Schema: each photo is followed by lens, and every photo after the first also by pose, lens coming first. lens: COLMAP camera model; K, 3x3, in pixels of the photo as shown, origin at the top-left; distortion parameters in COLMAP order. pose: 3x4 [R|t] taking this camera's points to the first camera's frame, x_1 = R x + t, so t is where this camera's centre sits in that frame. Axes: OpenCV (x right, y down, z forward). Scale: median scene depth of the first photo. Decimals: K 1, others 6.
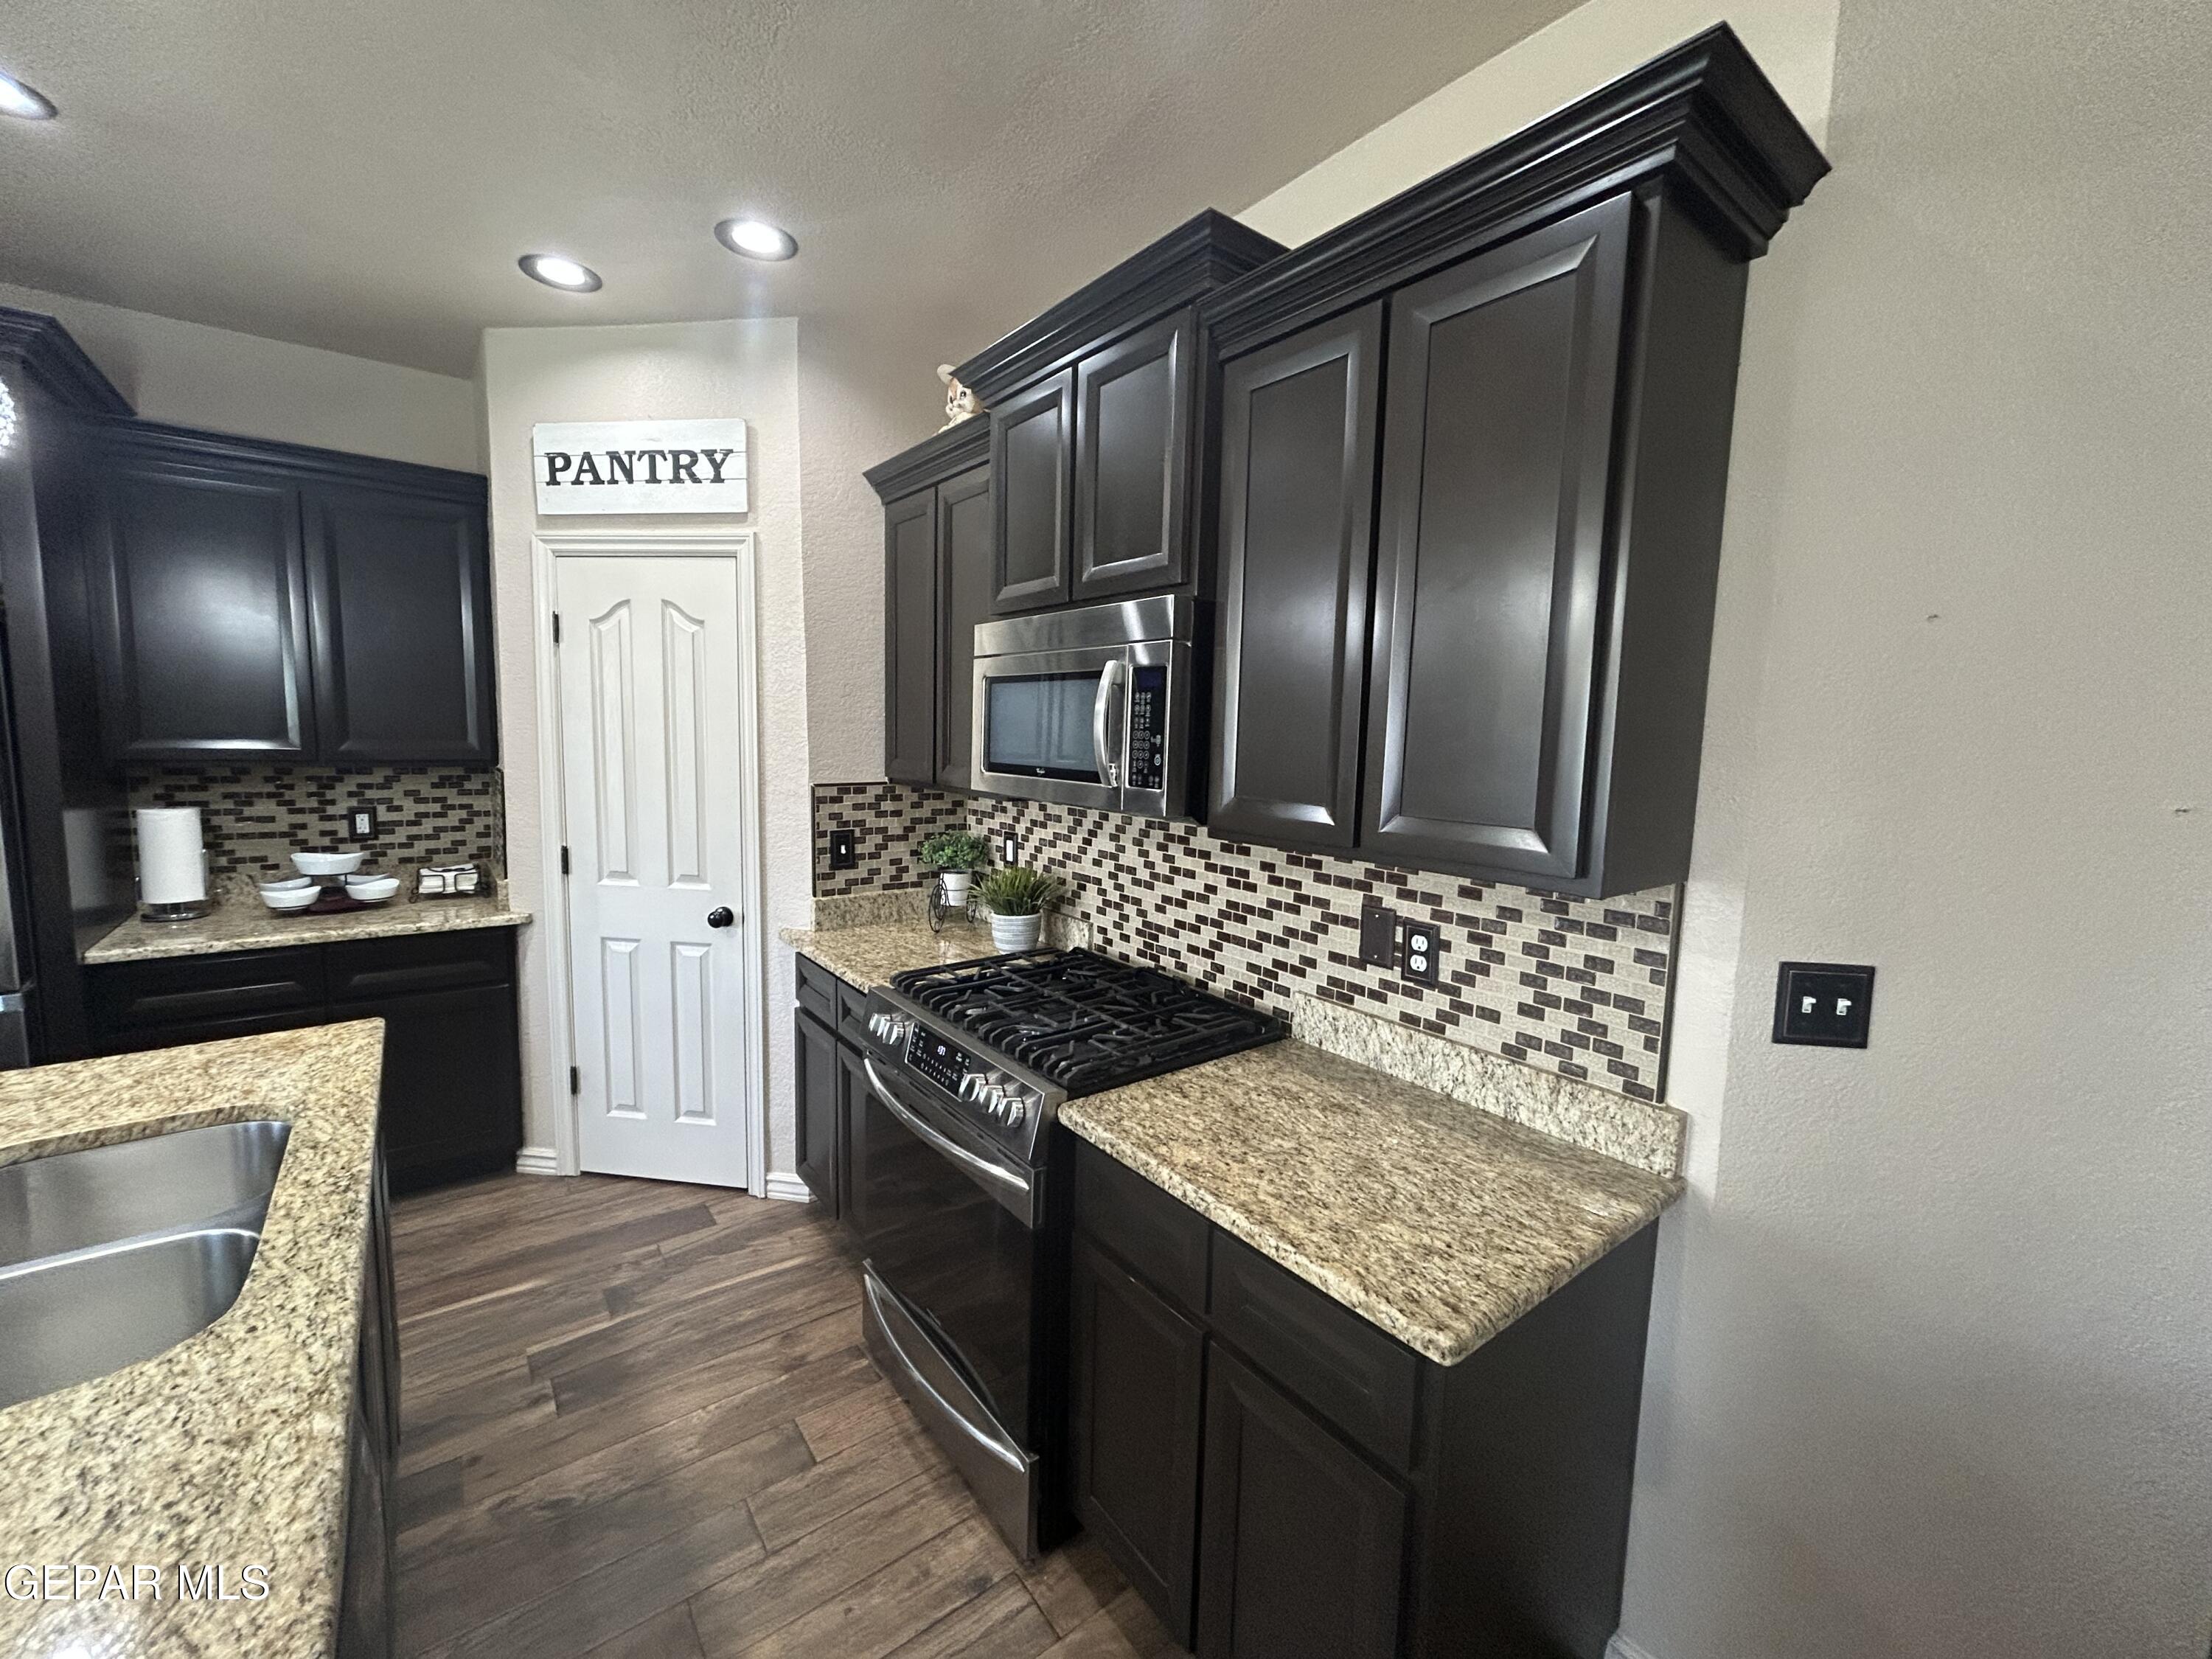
lens RADIAL K [[884.5, 0, 1105.5], [0, 884.5, 826.1], [0, 0, 1]] dist [0.000880, 0.000361]
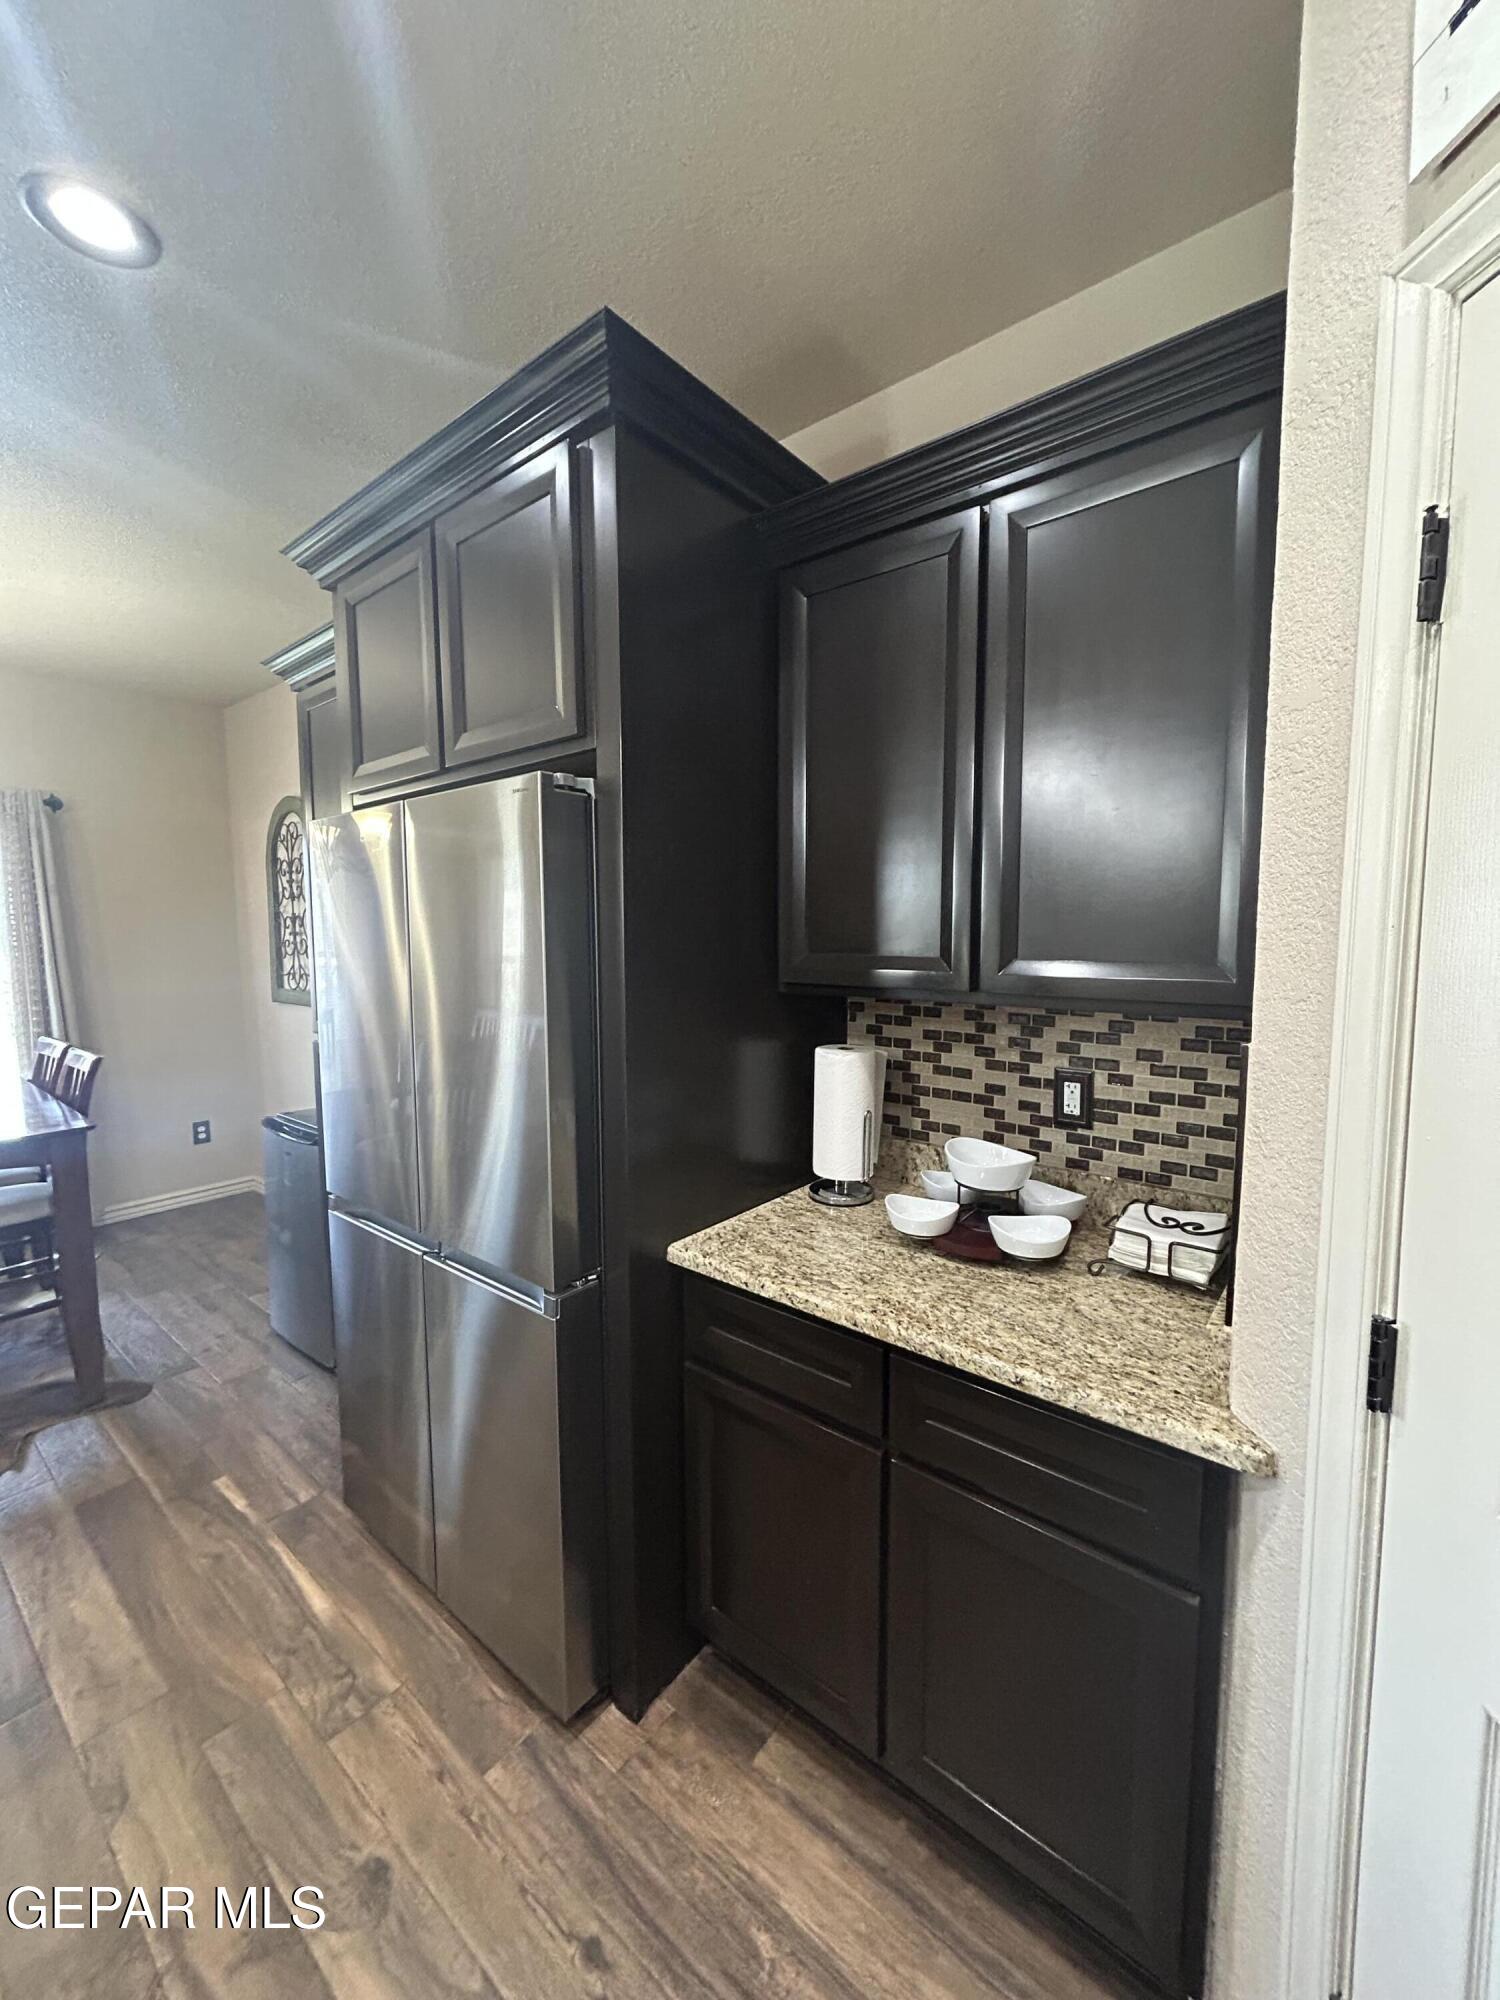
lens RADIAL K [[799.7, 0, 755.5], [0, 799.7, 996.8], [0, 0, 1]] dist [0.000880, 0.000361]
pose [[0.220536, 0.057250, -0.973697, -0.426002], [-0.095069, 0.994784, 0.036958, -0.080257], [0.970735, 0.084417, 0.224829, 0.769061]]
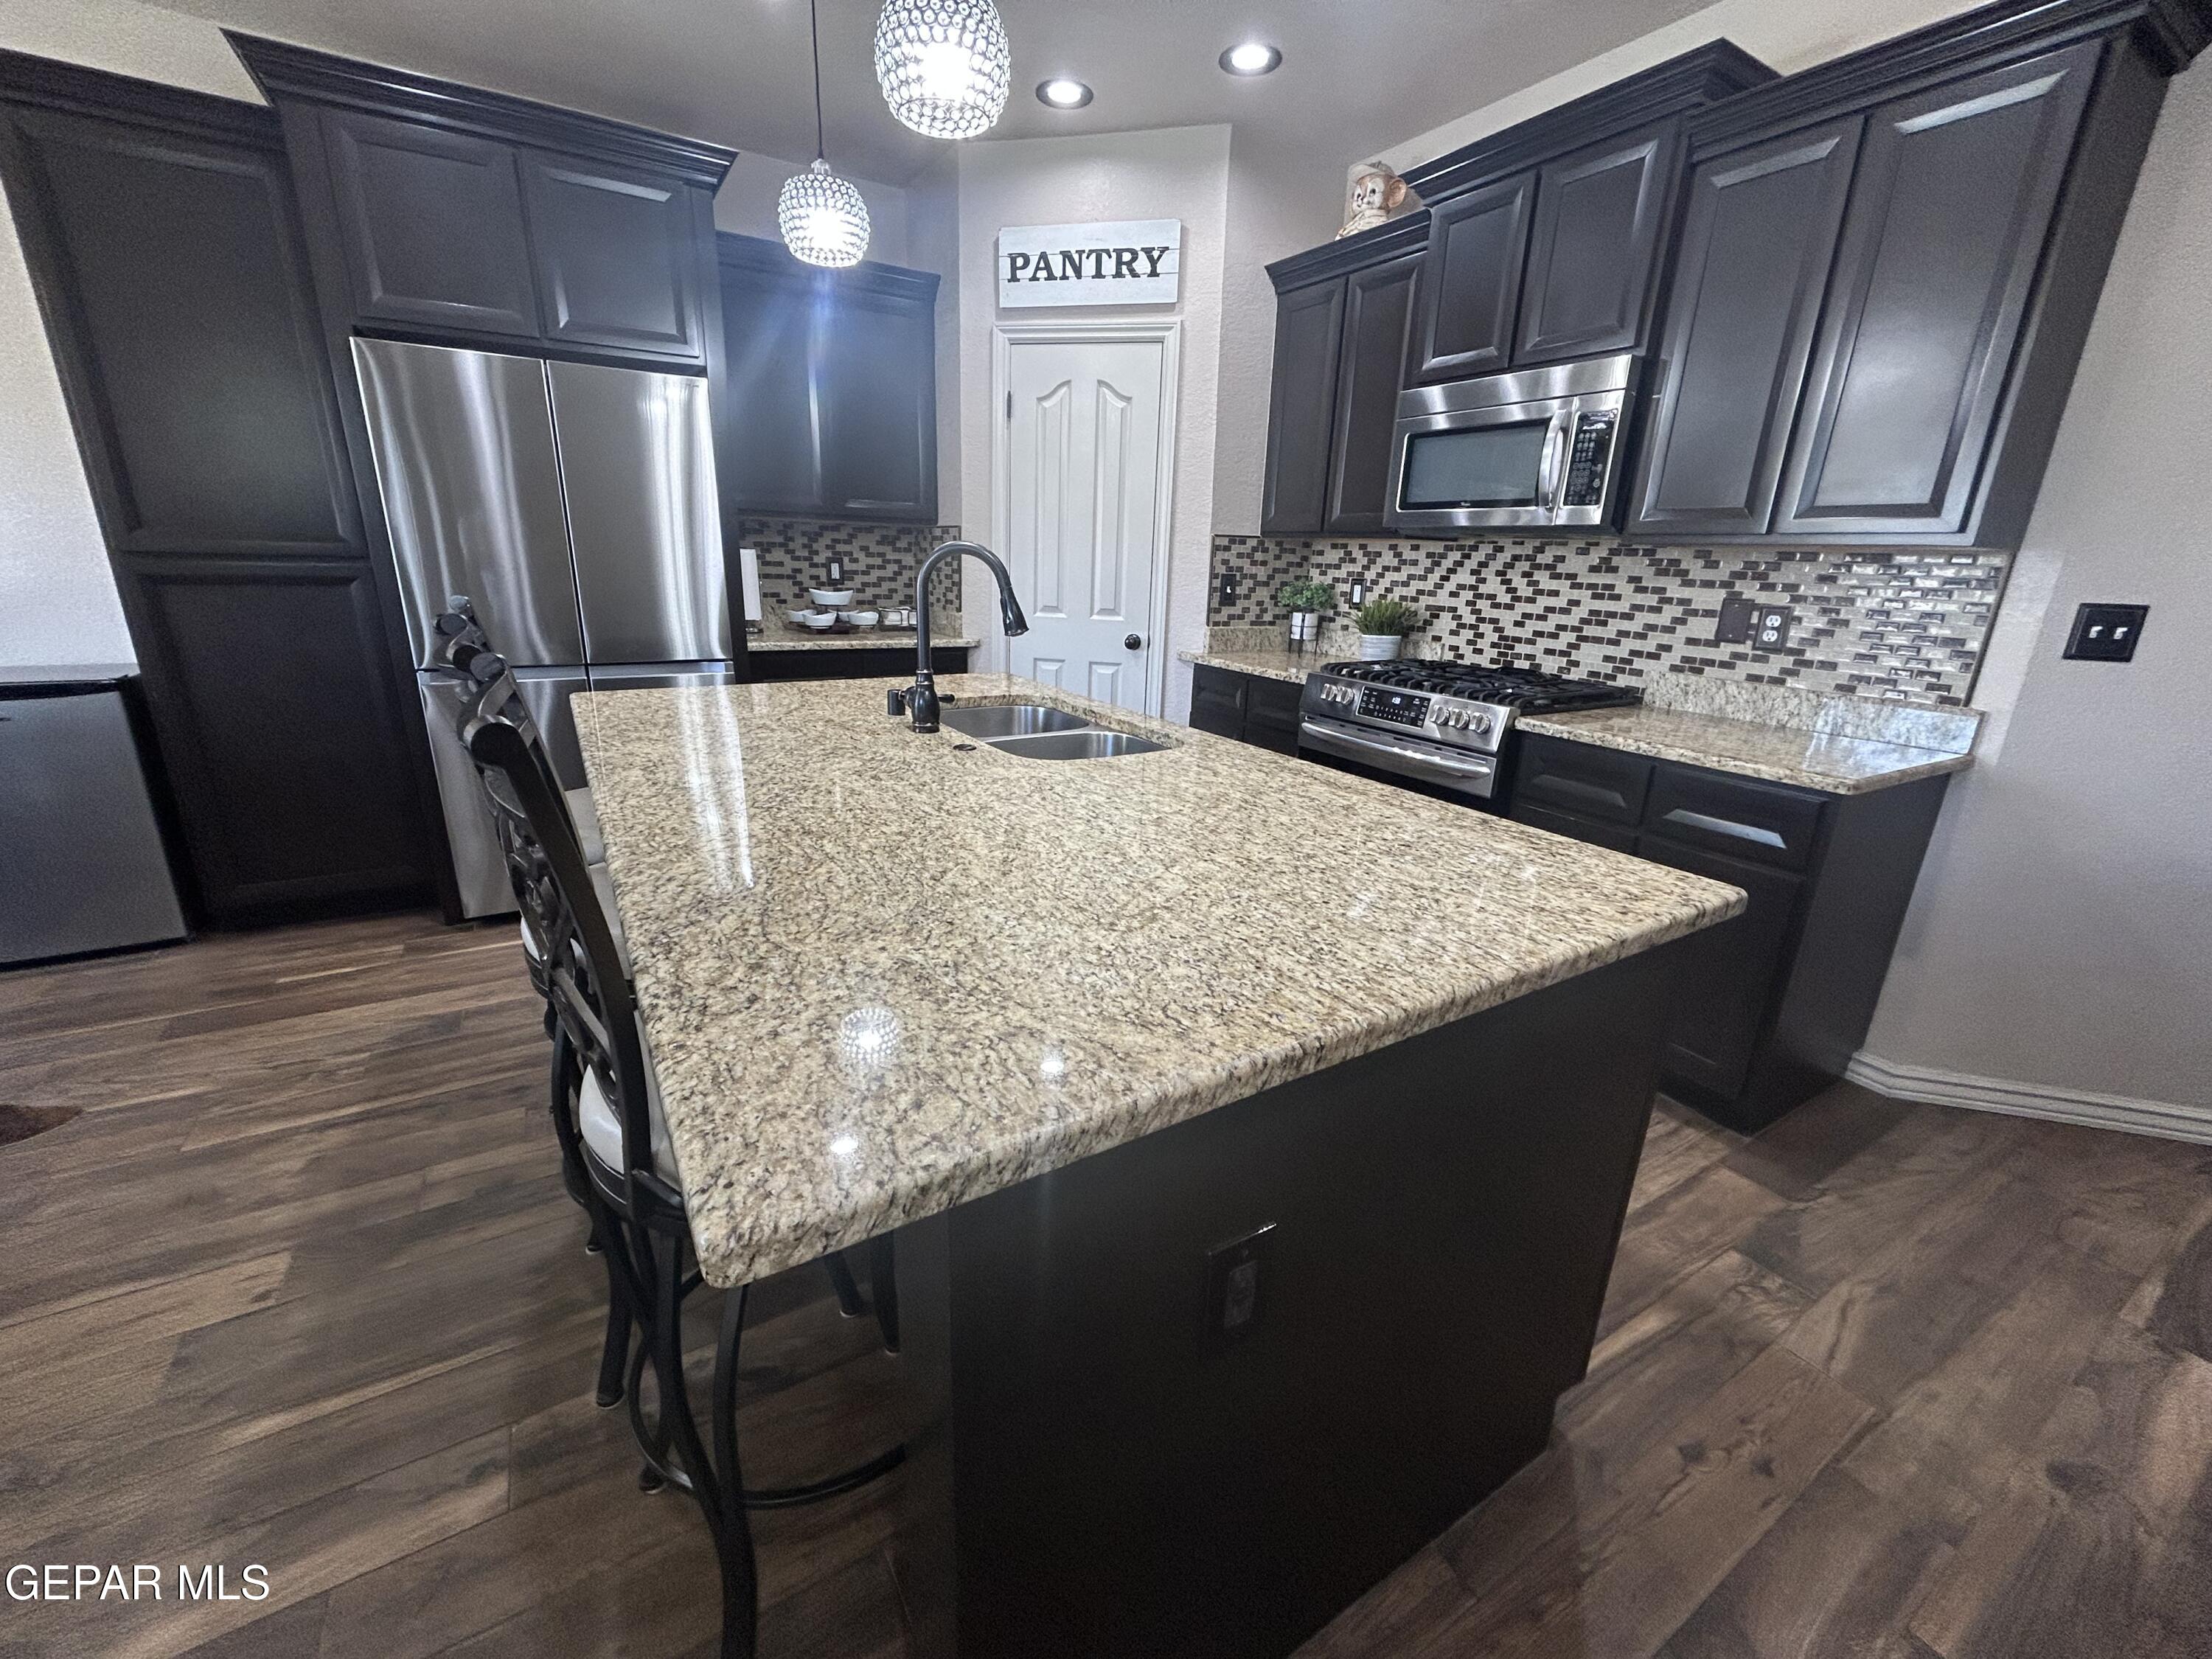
lens RADIAL K [[884.5, 0, 1105.5], [0, 884.5, 824.8], [0, 0, 1]] dist [0.000880, 0.000361]
pose [[0.994305, 0.039777, -0.098869, -0.345160], [-0.021211, 0.983037, 0.182177, 0.136264], [0.104438, -0.179043, 0.978282, -0.342063]]
